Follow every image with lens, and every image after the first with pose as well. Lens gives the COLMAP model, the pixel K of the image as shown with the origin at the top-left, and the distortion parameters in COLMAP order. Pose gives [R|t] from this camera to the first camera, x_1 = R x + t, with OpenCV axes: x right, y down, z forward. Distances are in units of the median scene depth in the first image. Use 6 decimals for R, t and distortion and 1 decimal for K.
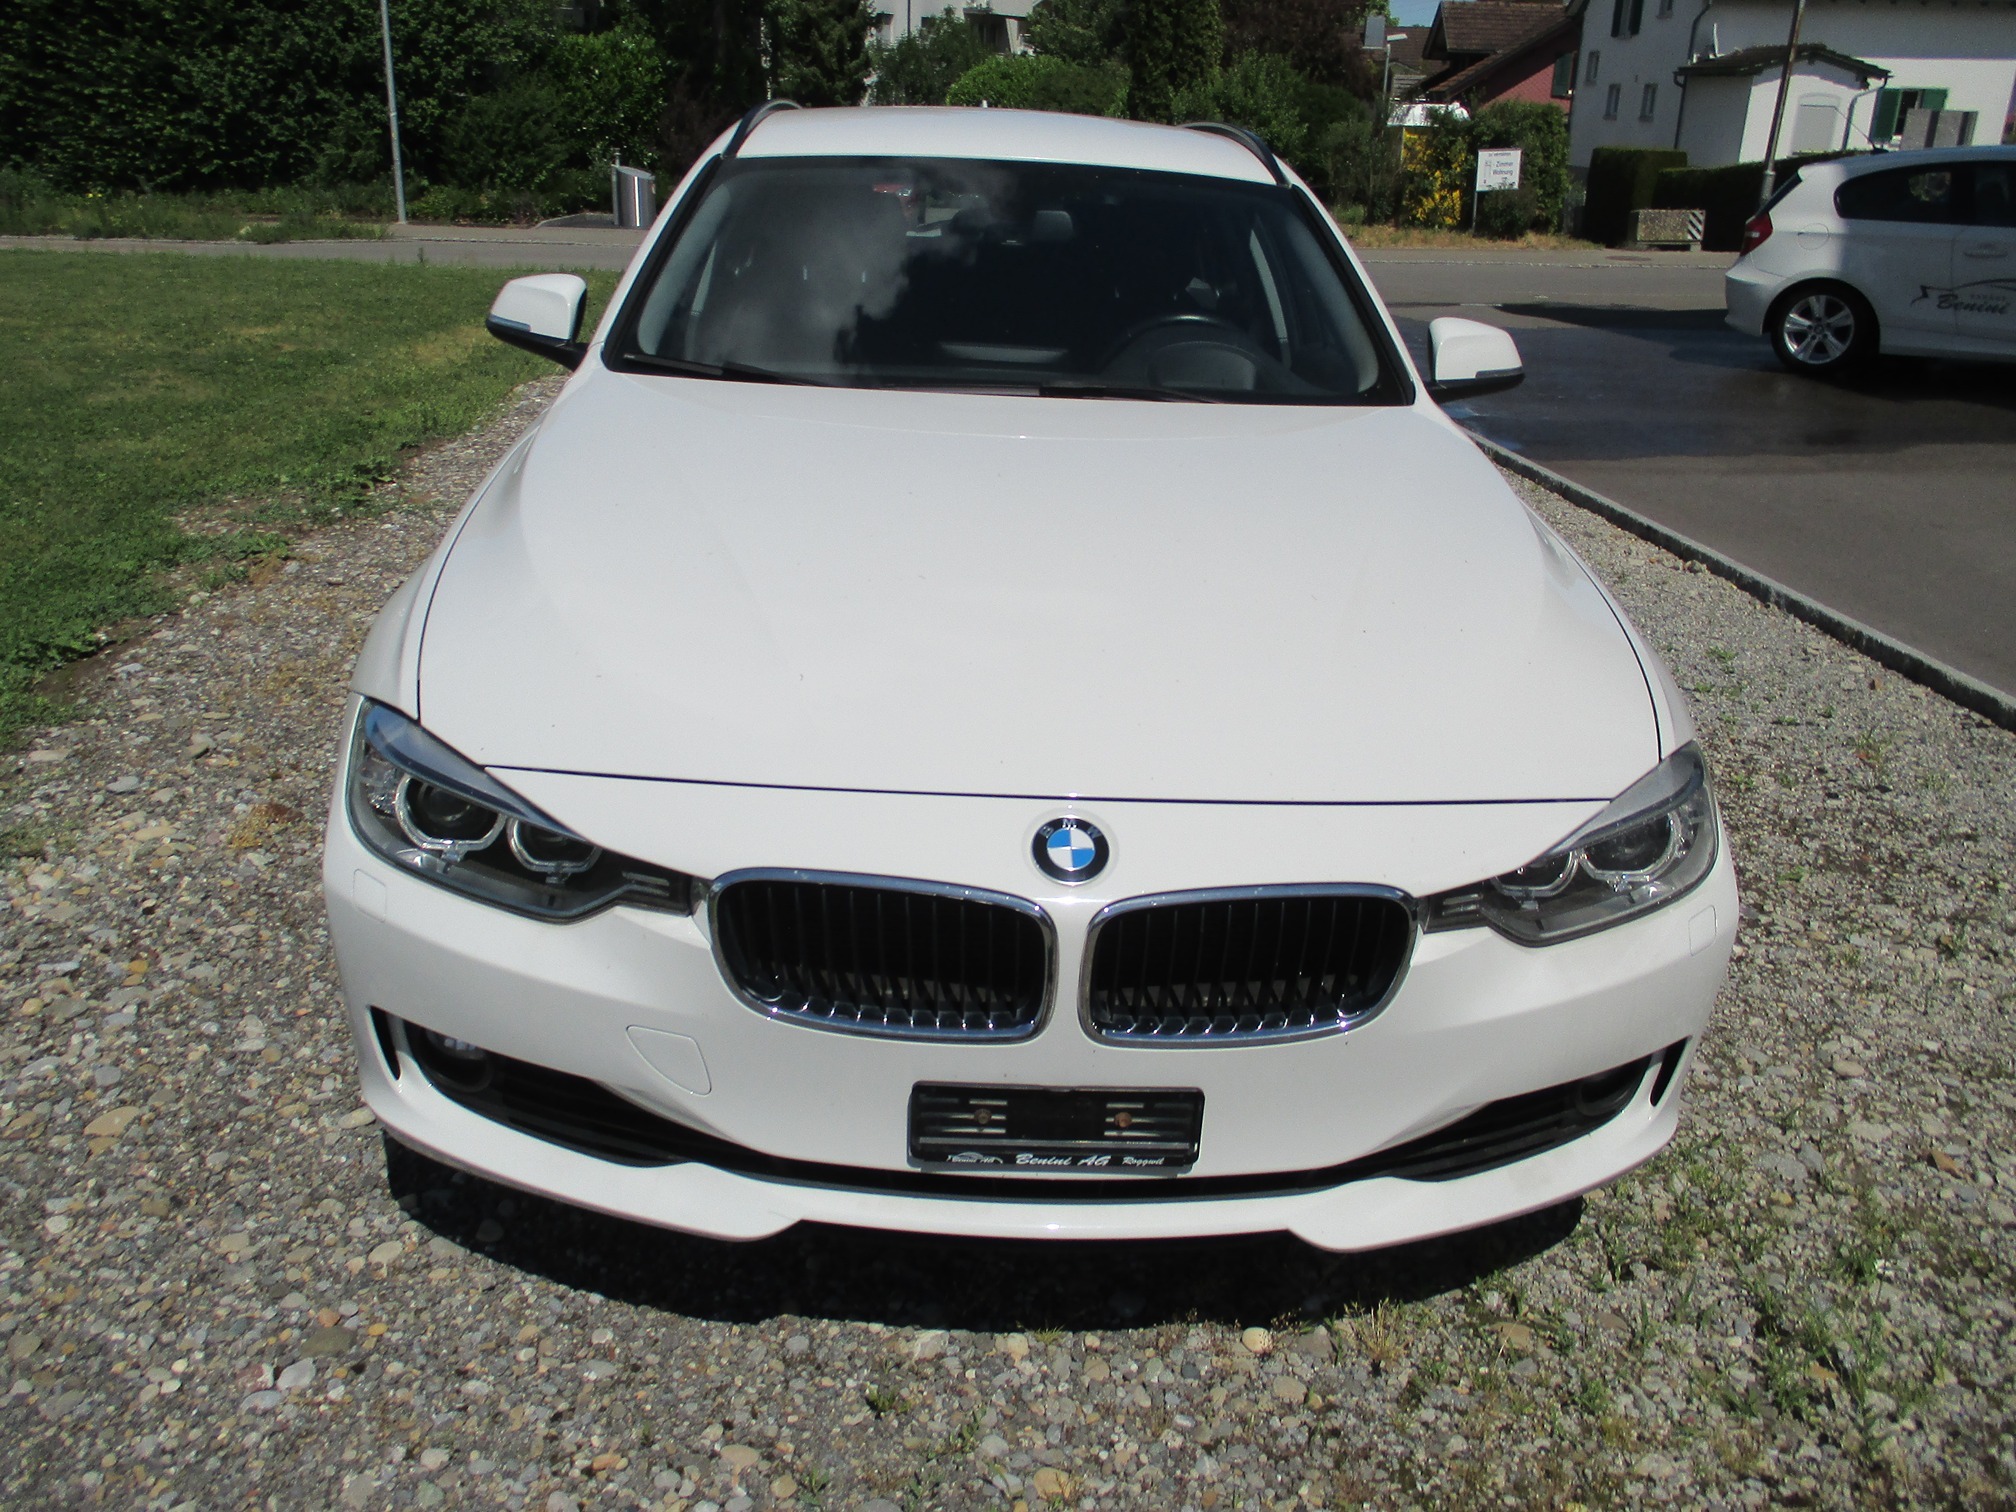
lens RADIAL K [[1691.2, 0, 996.8], [0, 1691.2, 726.6], [0, 0, 1]] dist [-0.005429, -0.010186]
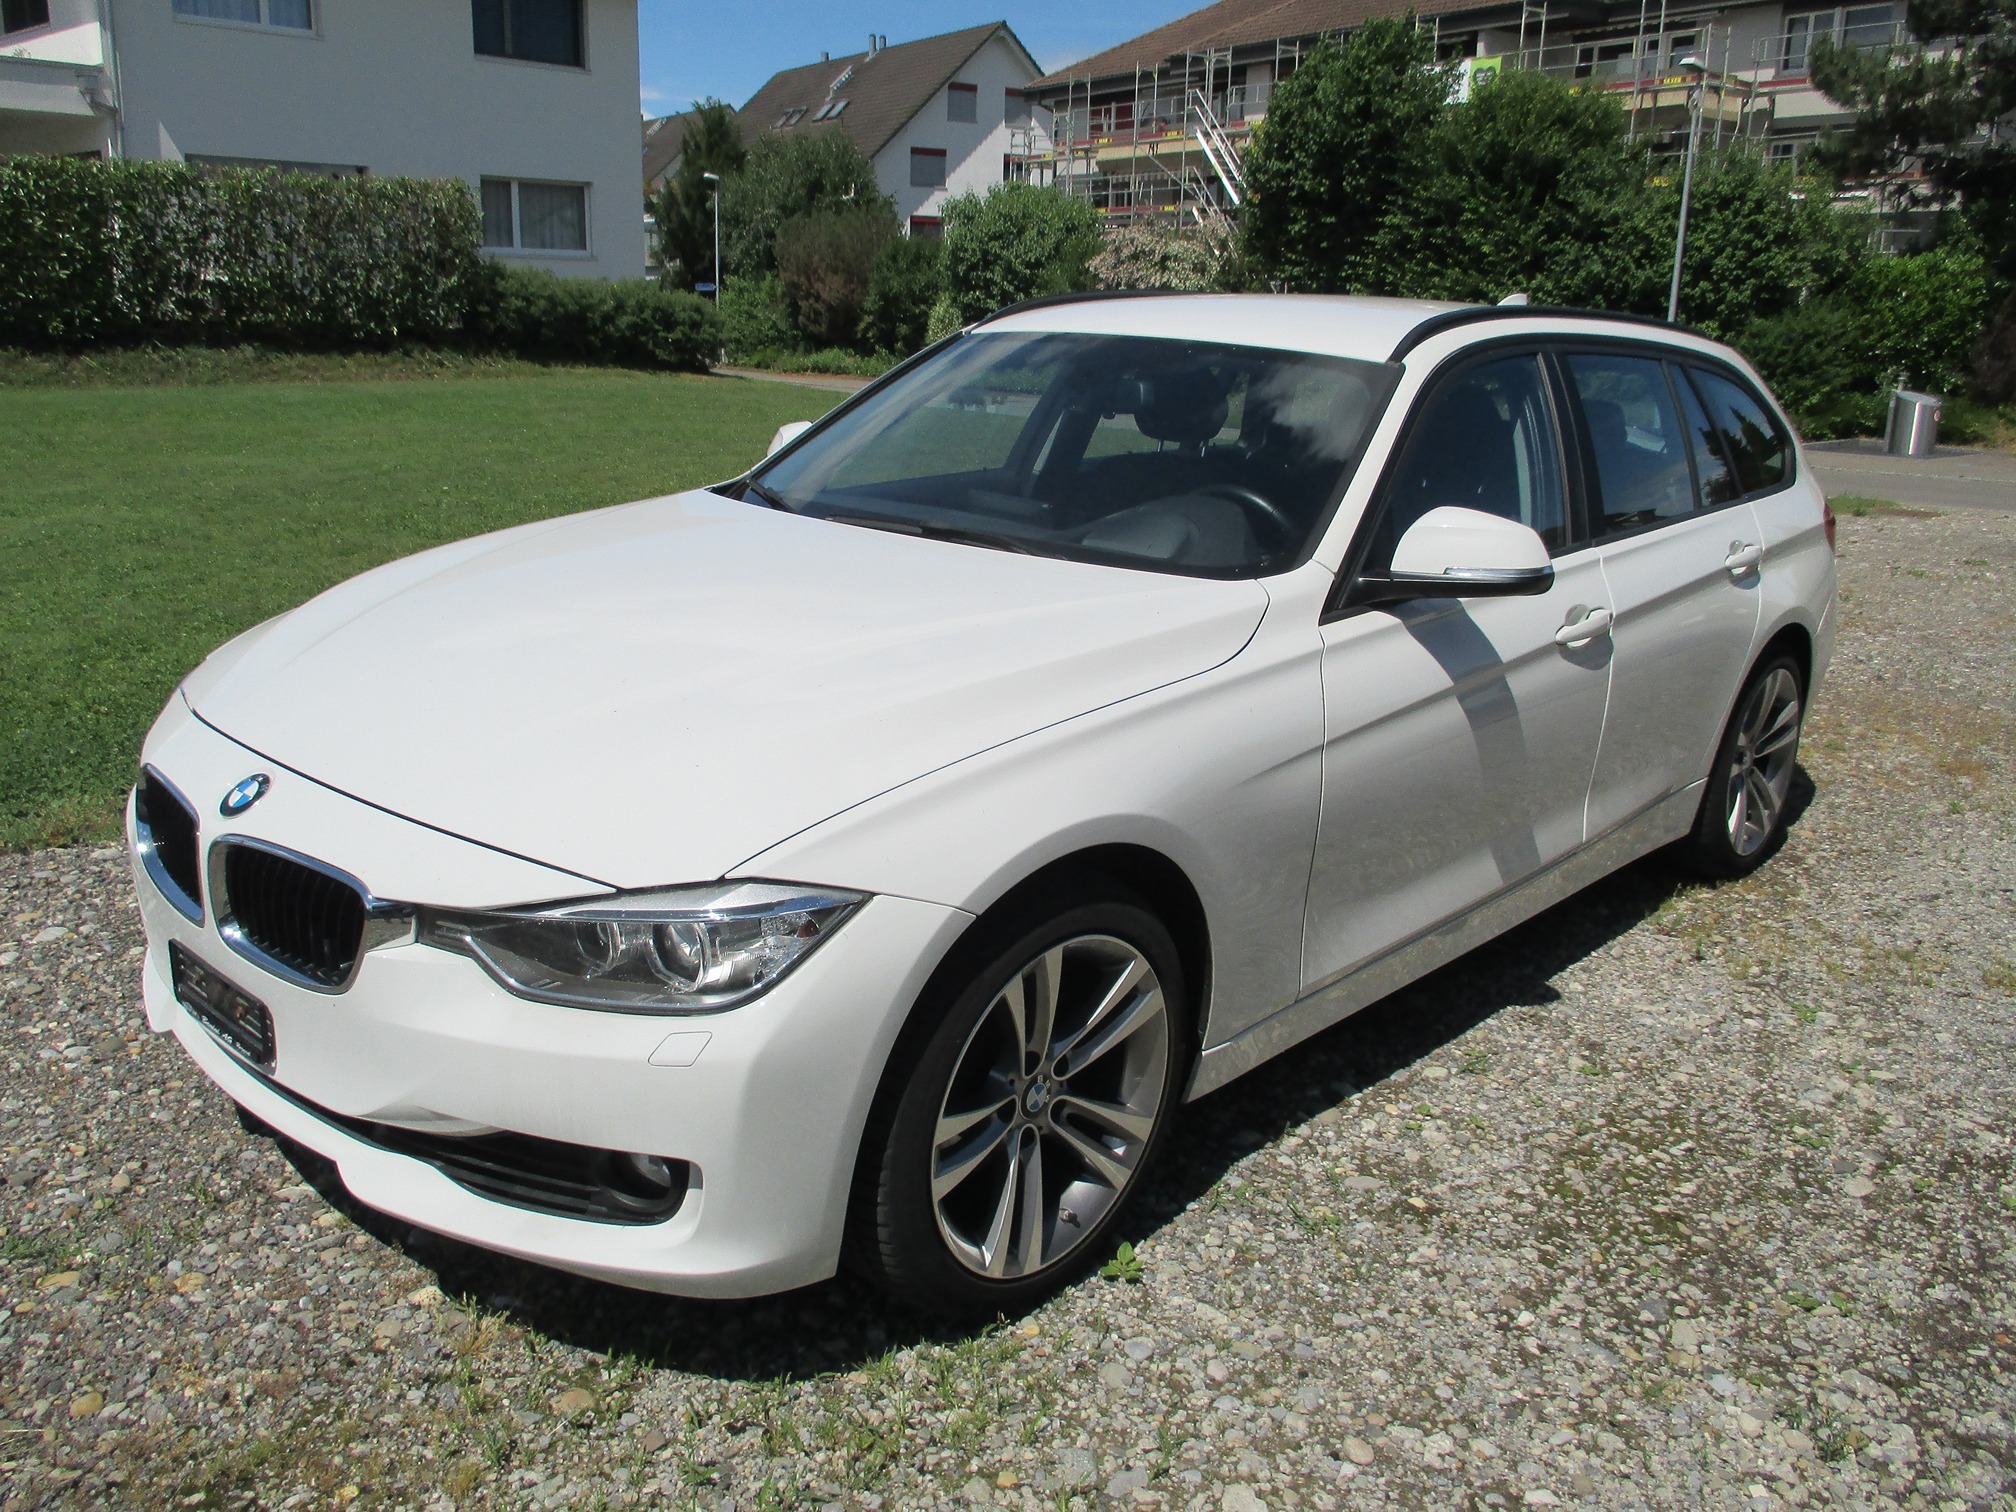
lens RADIAL K [[1691.2, 0, 996.8], [0, 1691.2, 726.6], [0, 0, 1]] dist [-0.005429, -0.010186]
pose [[0.697663, 0.162424, -0.697771, 0.111764], [-0.248227, 0.968435, -0.022760, -0.007852], [0.672049, 0.189084, 0.715959, 0.034871]]
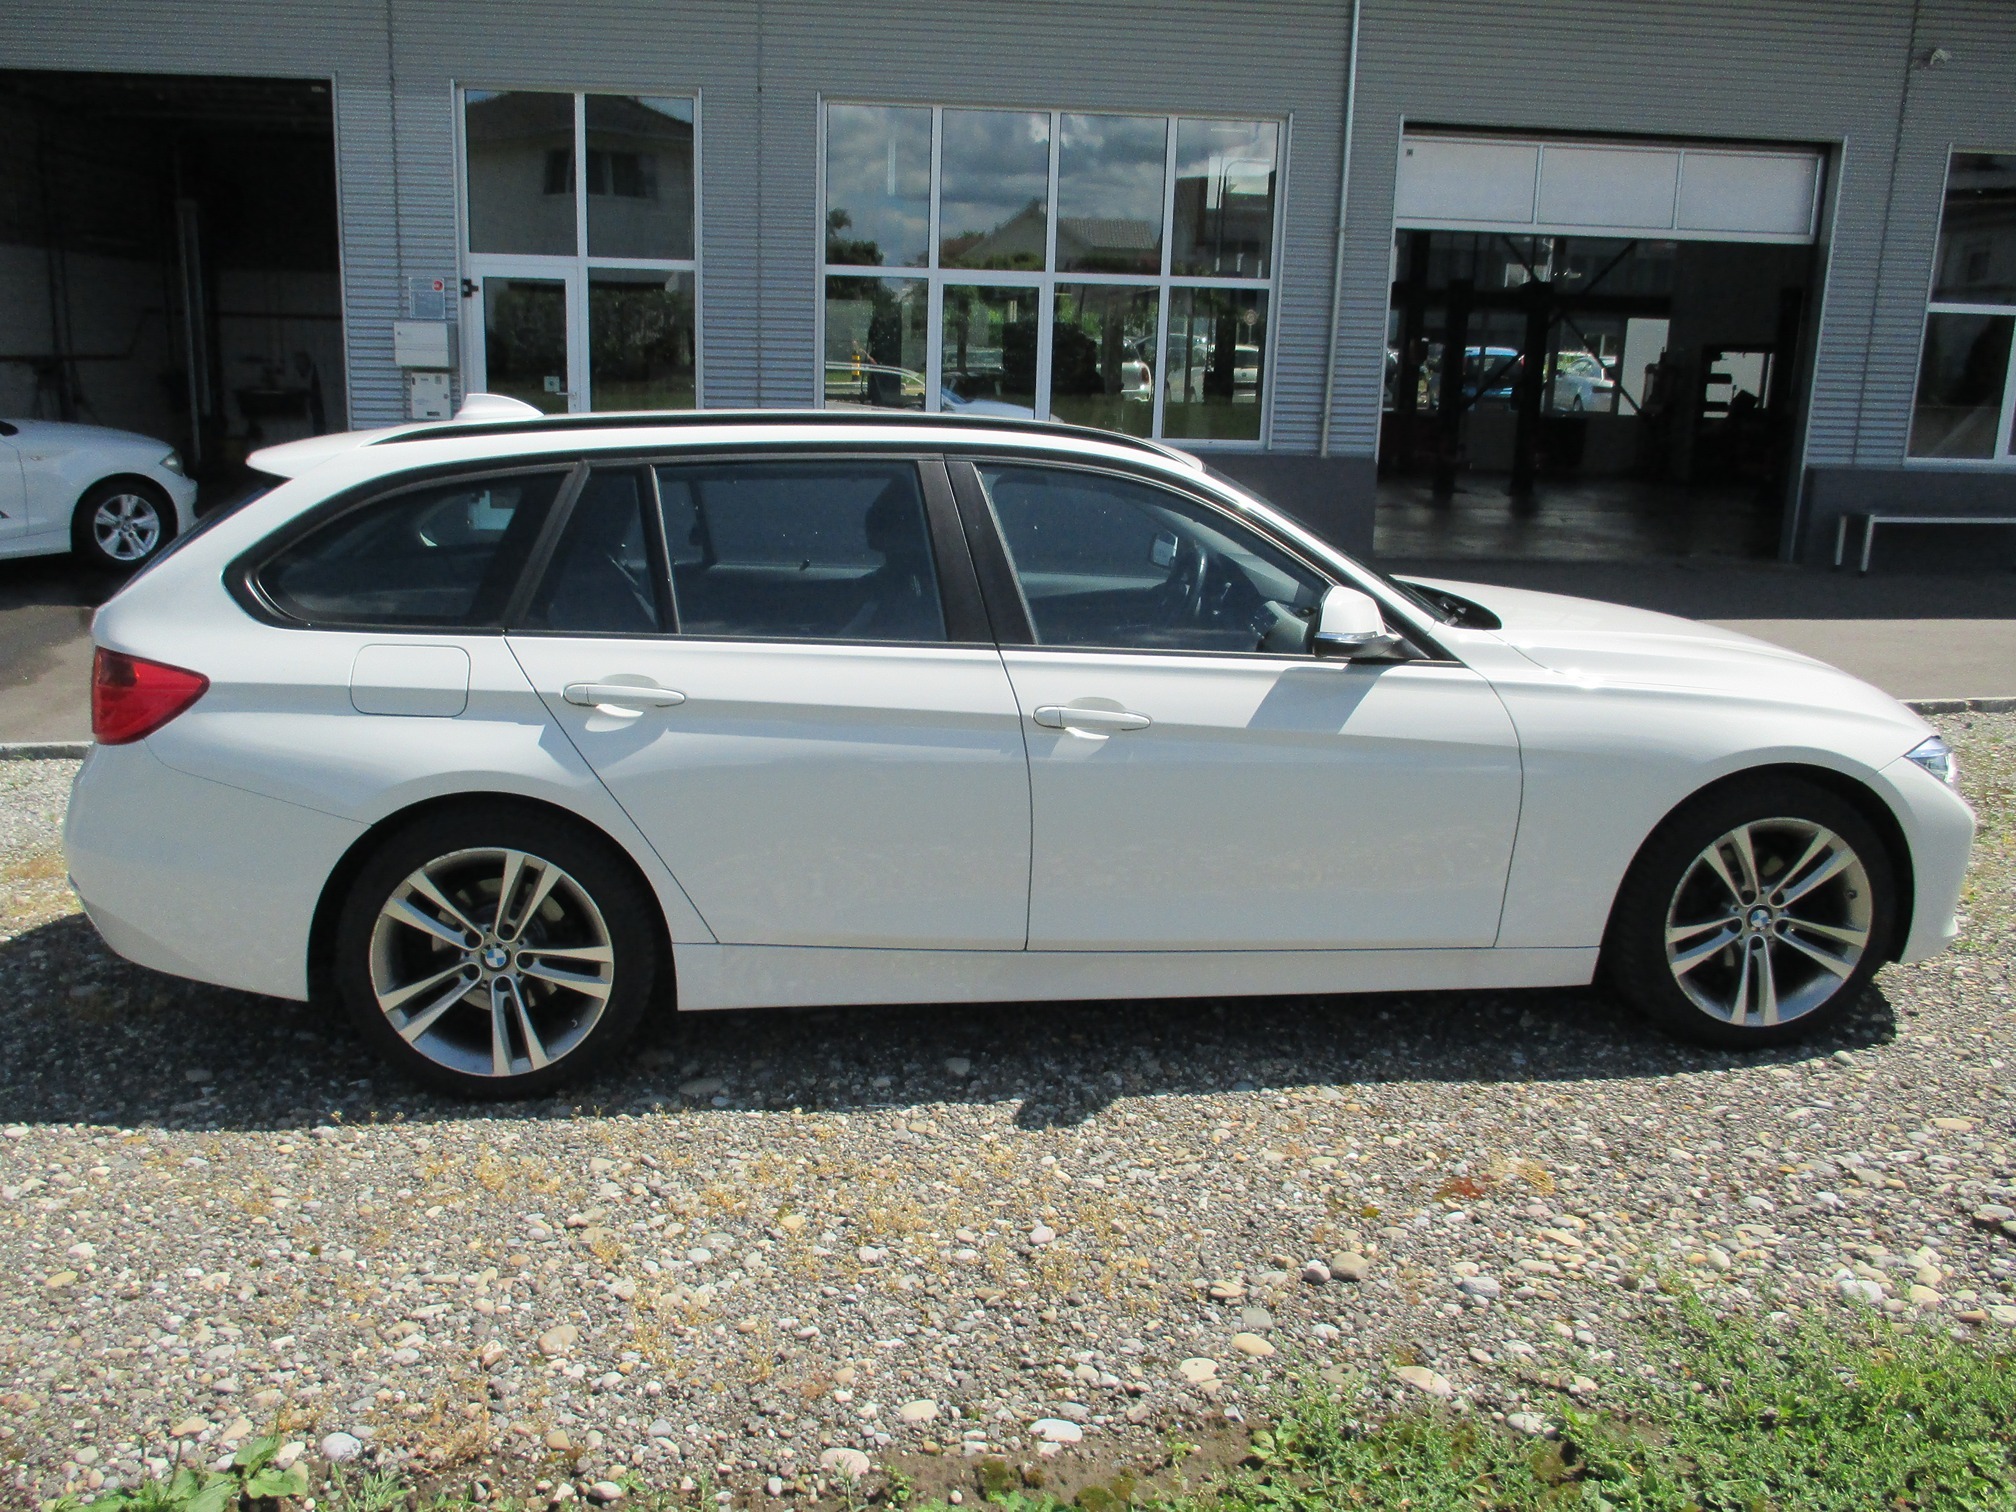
lens RADIAL K [[1691.2, 0, 996.8], [0, 1691.2, 726.6], [0, 0, 1]] dist [-0.005429, -0.010186]
pose [[-0.092013, -0.243044, 0.965641, -0.200797], [0.319300, 0.911345, 0.259803, -0.082324], [-0.943176, 0.332234, -0.006251, 0.189000]]
